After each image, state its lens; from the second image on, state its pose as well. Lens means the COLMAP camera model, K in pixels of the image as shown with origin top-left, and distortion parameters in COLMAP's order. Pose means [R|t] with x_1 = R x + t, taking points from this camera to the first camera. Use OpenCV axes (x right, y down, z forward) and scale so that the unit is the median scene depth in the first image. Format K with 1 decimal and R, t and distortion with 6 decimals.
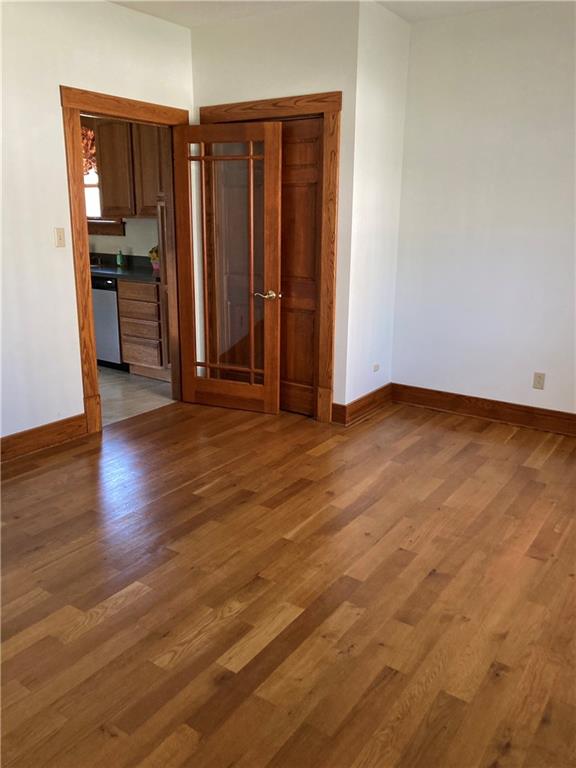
lens RADIAL K [[623.0, 0, 288.0], [0, 623.0, 384.0], [0, 0, 1]] dist [0.077742, -0.138334]
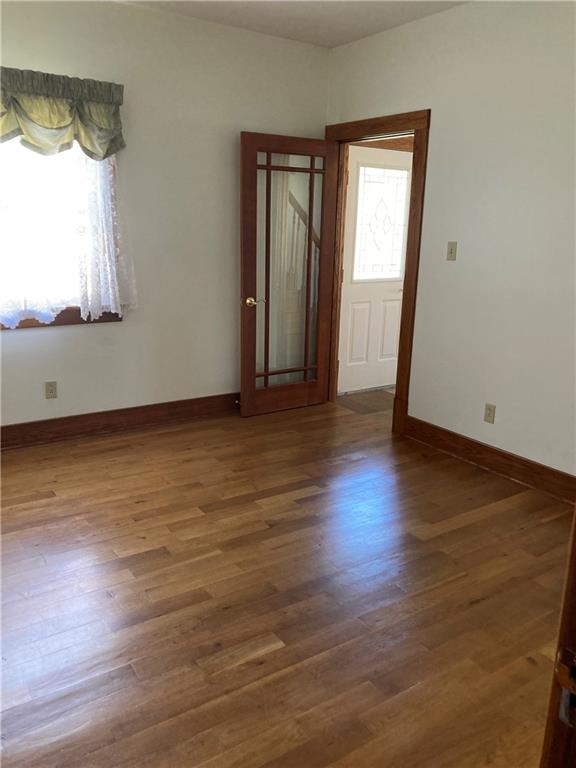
lens RADIAL K [[623.0, 0, 288.0], [0, 623.0, 384.0], [0, 0, 1]] dist [0.077742, -0.138334]
pose [[-0.931777, -0.125845, 0.340520, -0.457168], [0.064030, 0.866318, 0.495372, -0.524739], [-0.357339, 0.483380, -0.799158, 1.831363]]
